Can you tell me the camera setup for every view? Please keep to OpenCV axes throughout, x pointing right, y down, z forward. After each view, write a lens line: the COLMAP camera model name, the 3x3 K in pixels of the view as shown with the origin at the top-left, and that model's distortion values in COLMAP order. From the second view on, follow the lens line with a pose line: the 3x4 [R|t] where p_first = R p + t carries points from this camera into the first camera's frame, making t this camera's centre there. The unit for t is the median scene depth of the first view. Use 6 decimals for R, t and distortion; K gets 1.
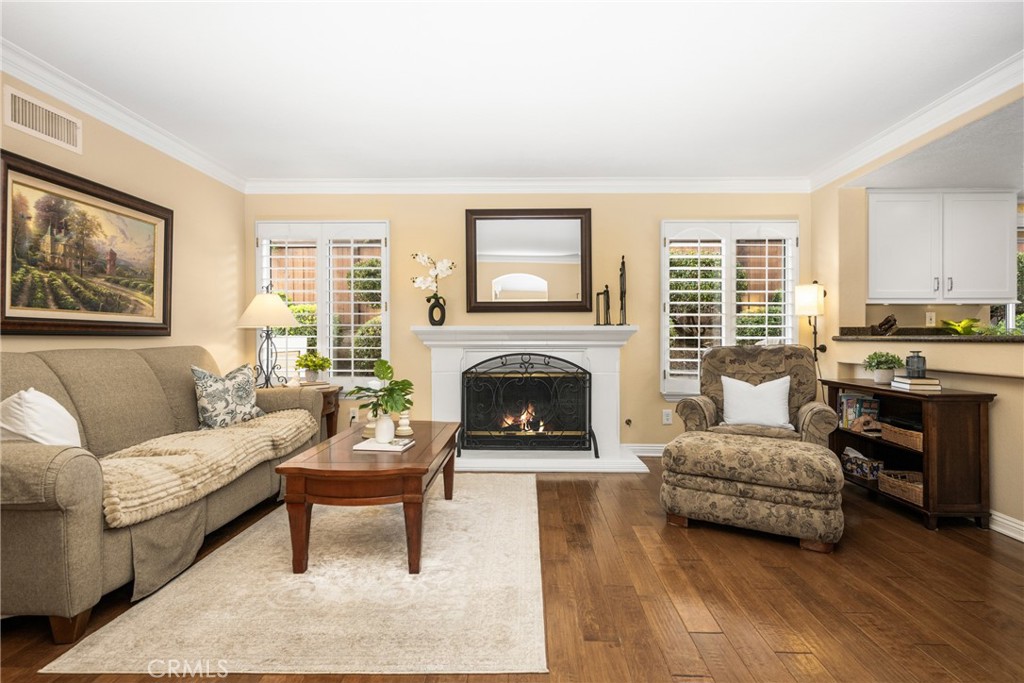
lens RADIAL K [[498.5, 0, 511.2], [0, 498.5, 340.7], [0, 0, 1]] dist [-0.001738, 0.000278]
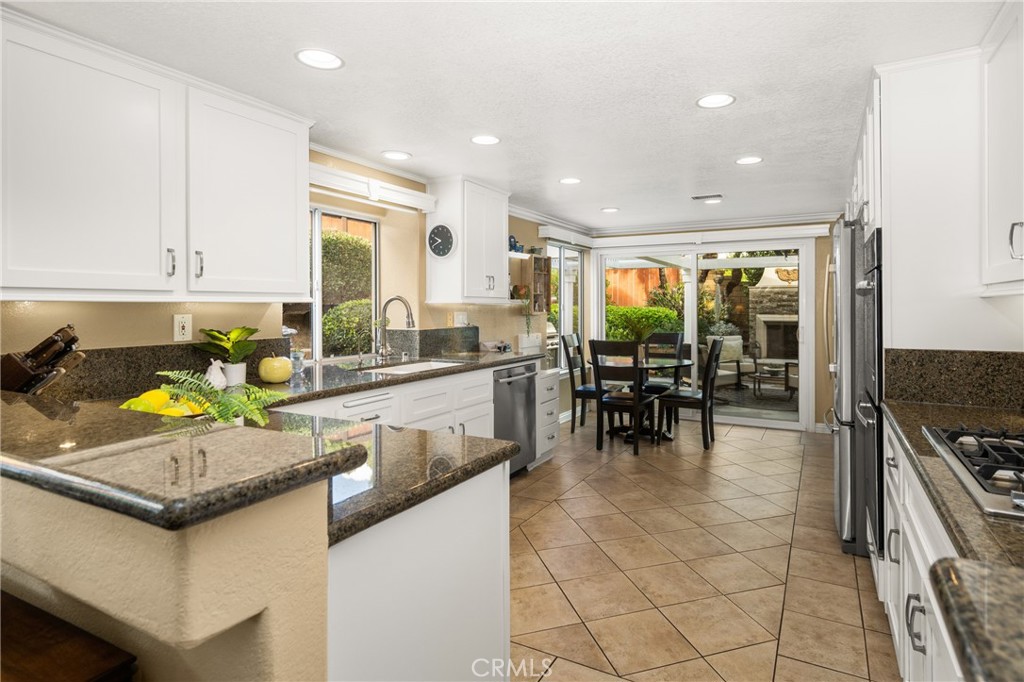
lens RADIAL K [[535.2, 0, 553.4], [0, 535.2, 309.9], [0, 0, 1]] dist [0.000615, 0.000281]
pose [[0.422224, -0.008554, 0.906451, 0.497961], [0.011463, 0.999926, 0.004096, -0.060405], [-0.906419, 0.008662, 0.422291, 0.403563]]
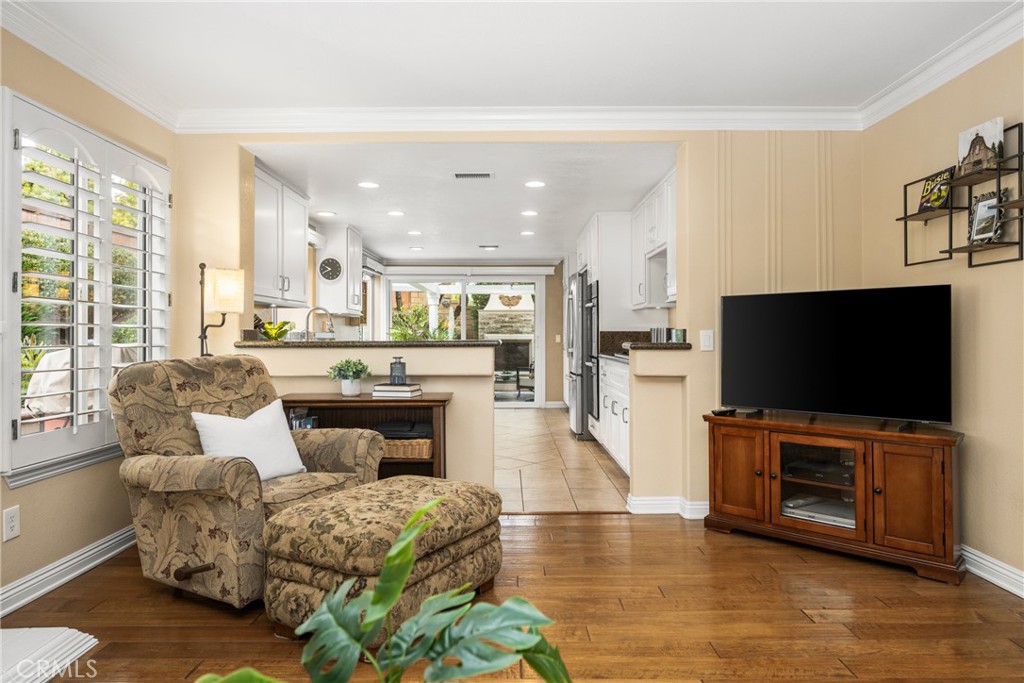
lens RADIAL K [[632.9, 0, 512.5], [0, 632.9, 336.2], [0, 0, 1]] dist [0.007413, 0.002535]
pose [[-0.039792, -0.002235, 0.999205, -0.289924], [0.010291, 0.999944, 0.002646, -0.014349], [-0.999155, 0.010388, -0.039767, 0.578898]]
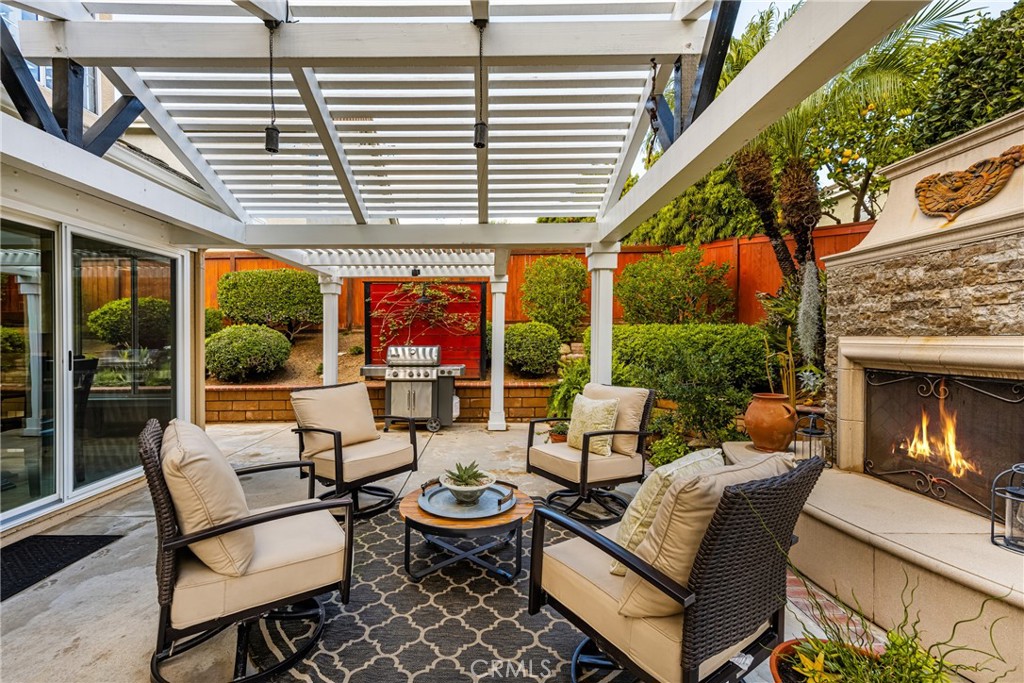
lens RADIAL K [[480.2, 0, 512.1], [0, 480.2, 346.7], [0, 0, 1]] dist [-0.002819, -0.001468]
pose [[0.999117, 0.000368, 0.042006, 2.543968], [-0.000615, 0.999983, 0.005850, -0.007425], [-0.042003, -0.005871, 0.999100, -0.111245]]
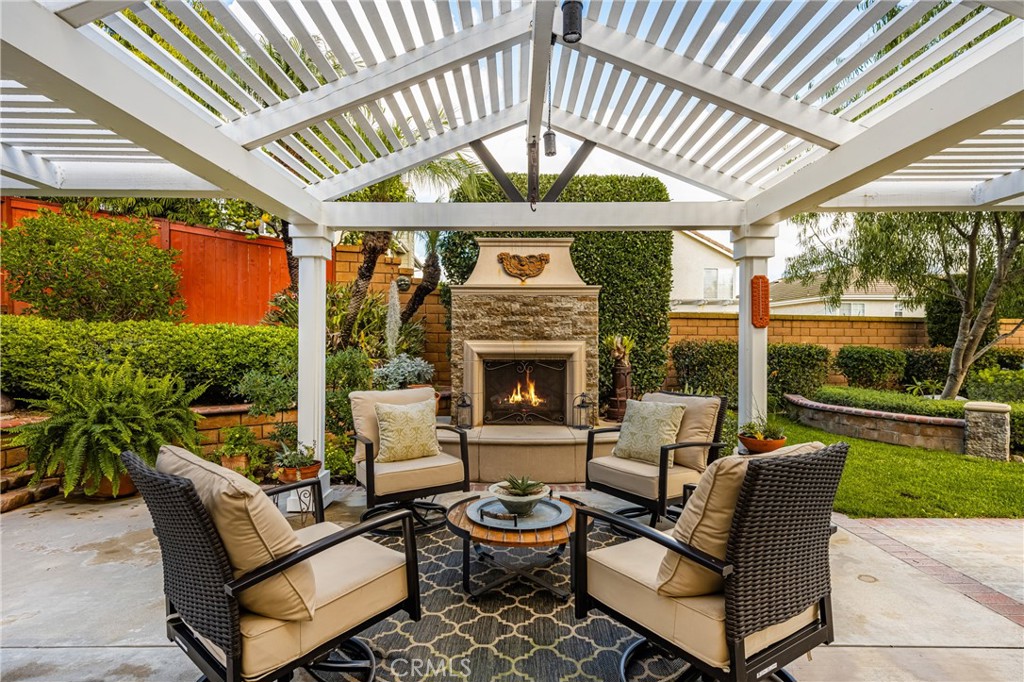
lens RADIAL K [[551.8, 0, 510.7], [0, 551.8, 336.5], [0, 0, 1]] dist [0.002926, 0.000288]
pose [[-0.023709, 0.008280, 0.999685, 1.792858], [0.007581, 0.999938, -0.008103, -0.016102], [-0.999690, 0.007387, -0.023771, 0.516560]]
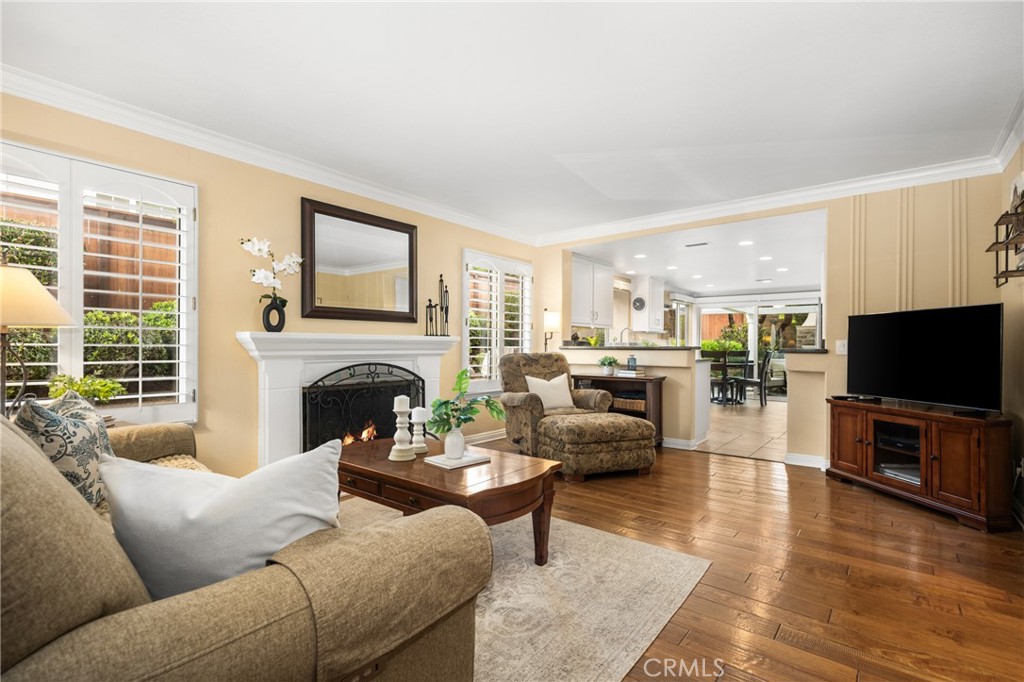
lens RADIAL K [[482.6, 0, 515.9], [0, 482.6, 348.6], [0, 0, 1]] dist [0.000967, 0.000226]
pose [[0.594878, -0.000810, 0.803816, -0.560509], [0.002359, 0.999997, -0.000738, -0.001424], [-0.803813, 0.002336, 0.594878, 0.219414]]
